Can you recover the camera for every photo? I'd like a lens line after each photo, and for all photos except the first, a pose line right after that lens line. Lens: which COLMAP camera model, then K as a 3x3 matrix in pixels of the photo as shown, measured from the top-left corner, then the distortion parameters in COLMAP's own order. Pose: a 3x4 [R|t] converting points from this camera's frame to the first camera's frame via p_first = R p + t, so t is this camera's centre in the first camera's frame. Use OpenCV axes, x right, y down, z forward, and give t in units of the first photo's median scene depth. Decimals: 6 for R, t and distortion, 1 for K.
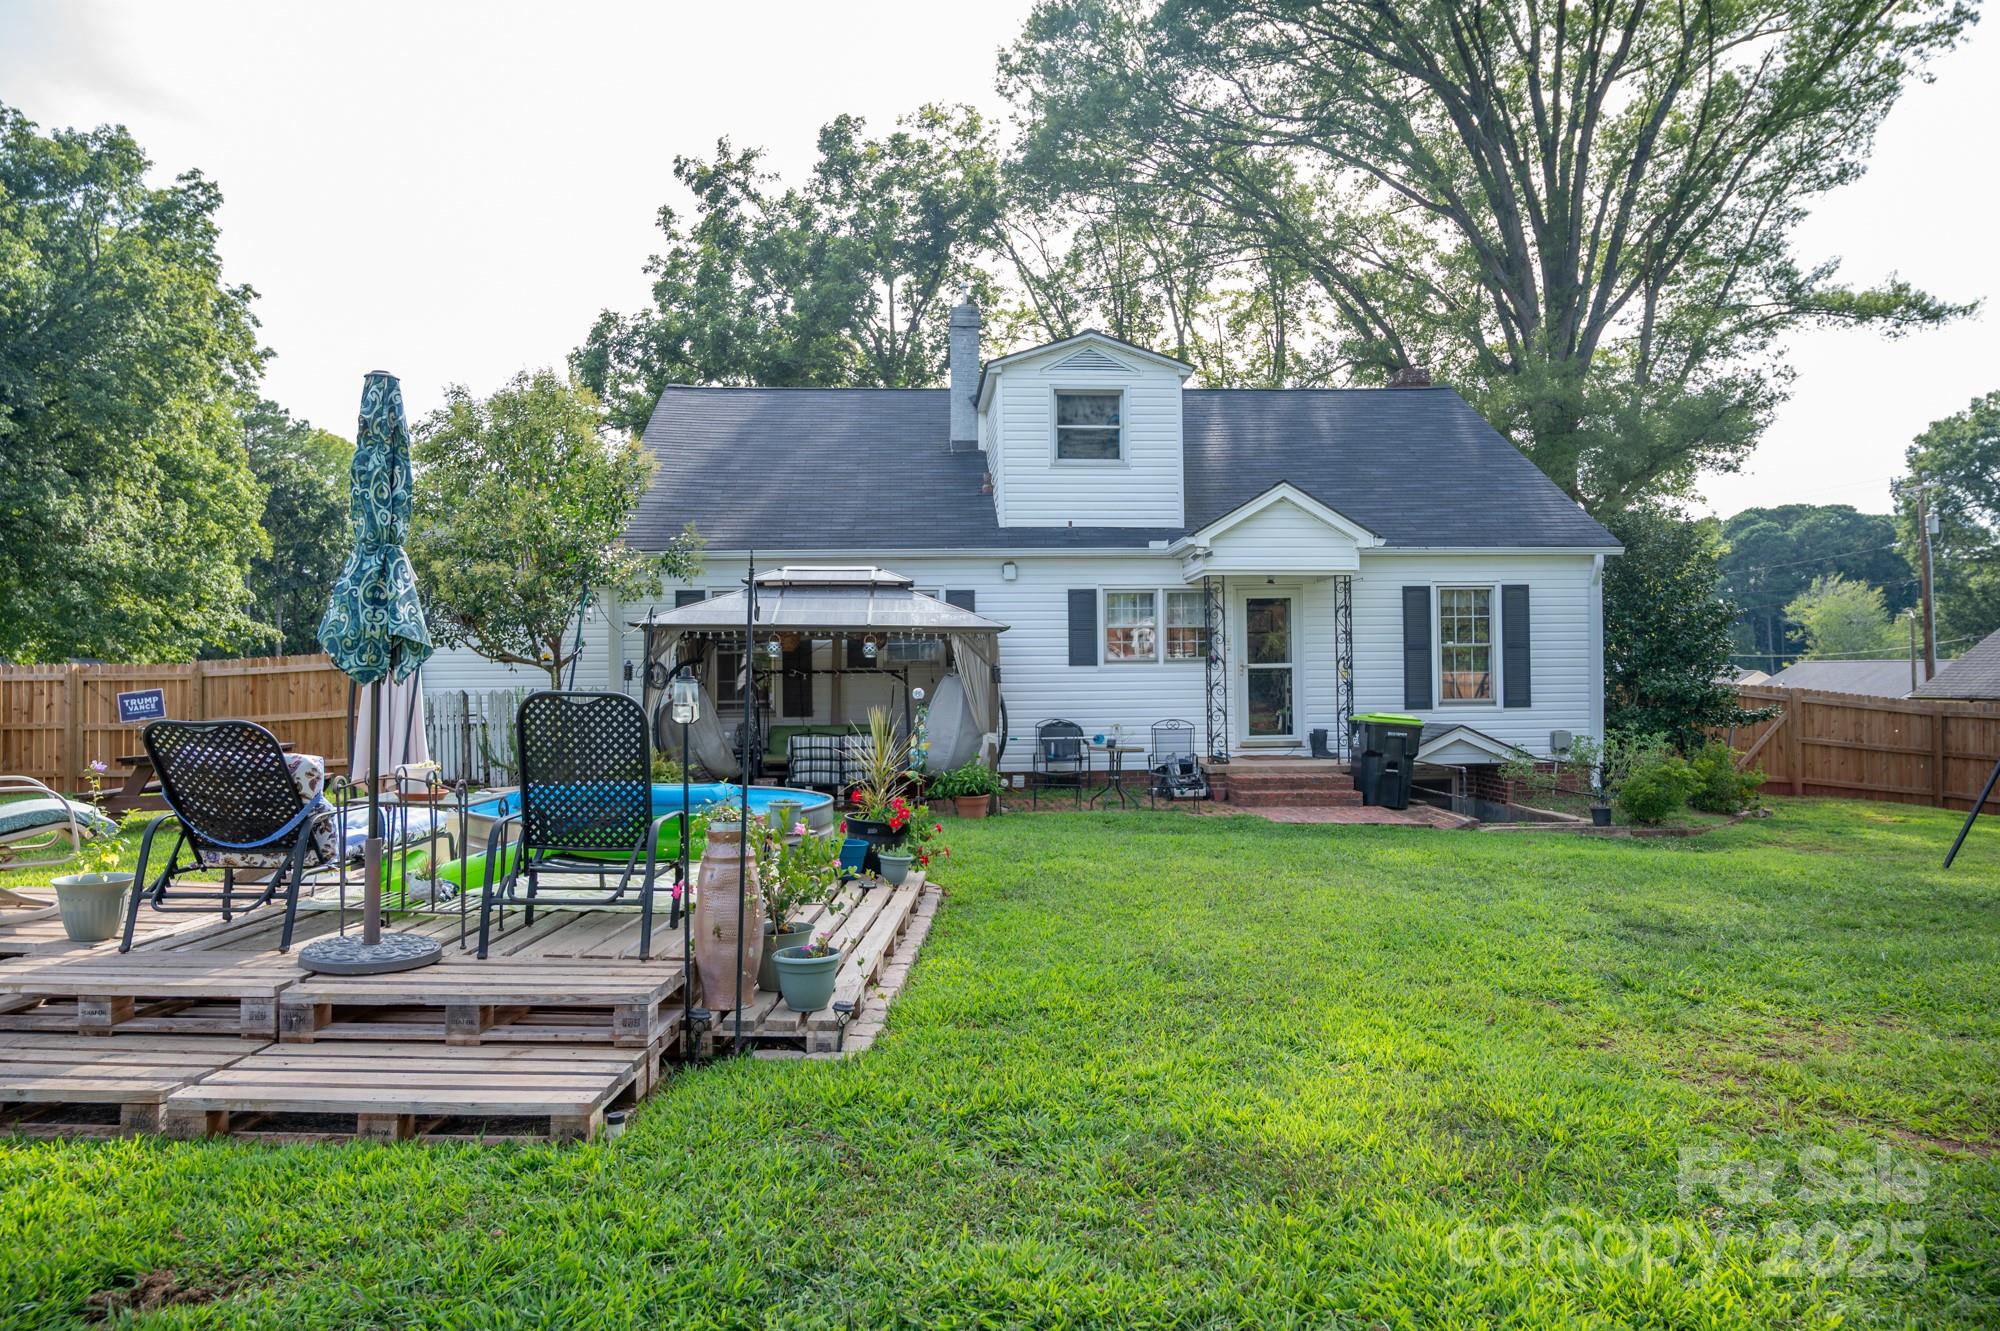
lens RADIAL K [[1346.8, 0, 999.0], [0, 1346.8, 695.8], [0, 0, 1]] dist [-0.001424, -0.000606]
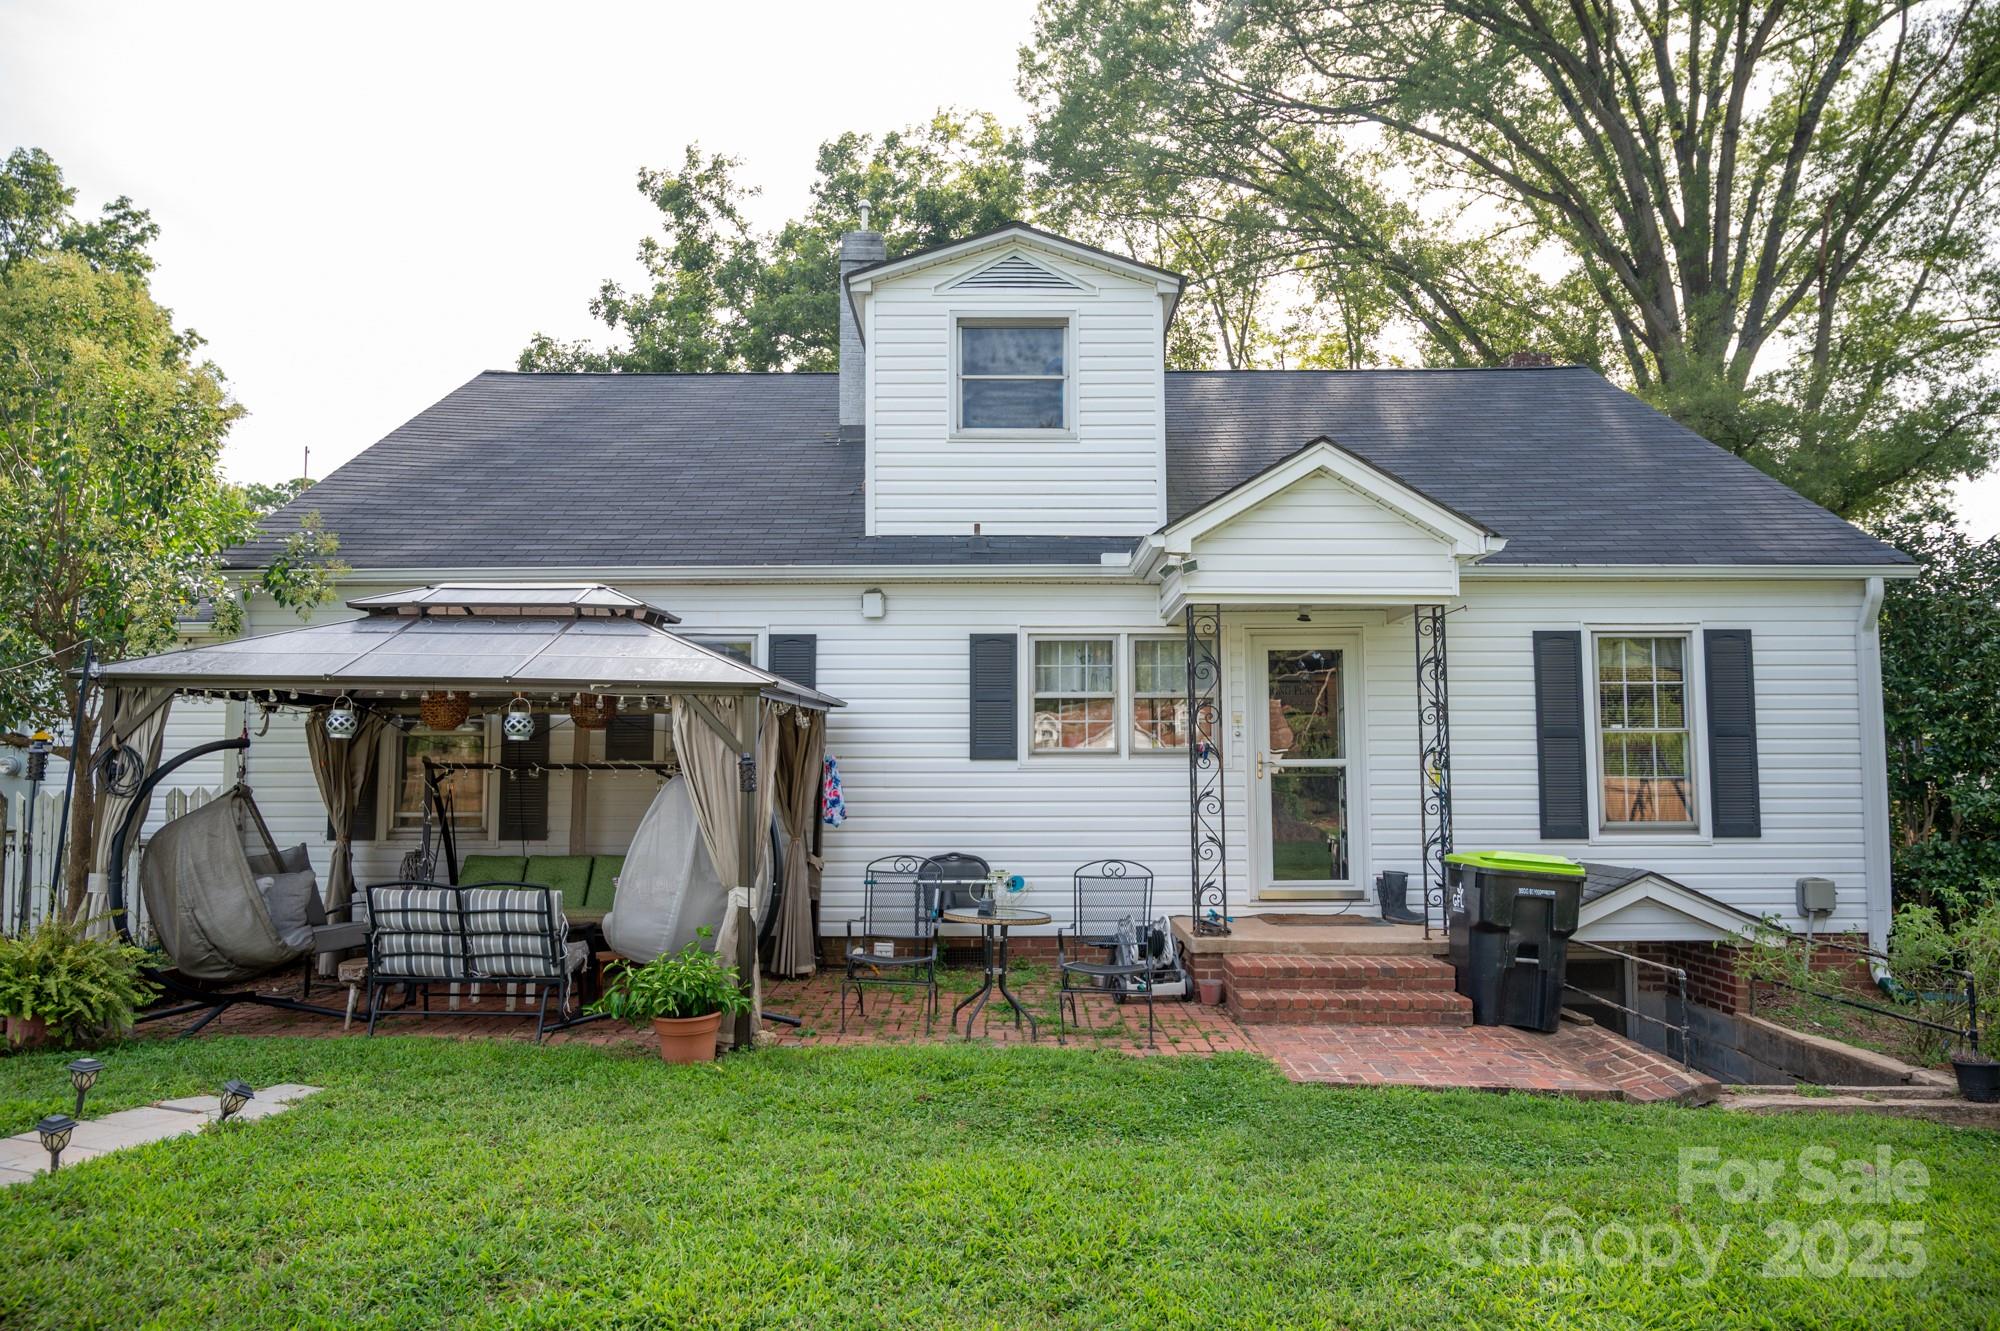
lens RADIAL K [[1346.8, 0, 999.0], [0, 1346.8, 695.8], [0, 0, 1]] dist [-0.001424, -0.000606]
pose [[0.997903, 0.004699, -0.064549, 0.102479], [-0.009320, 0.997399, -0.071474, -0.007965], [0.064046, 0.071925, 0.995352, 0.393751]]
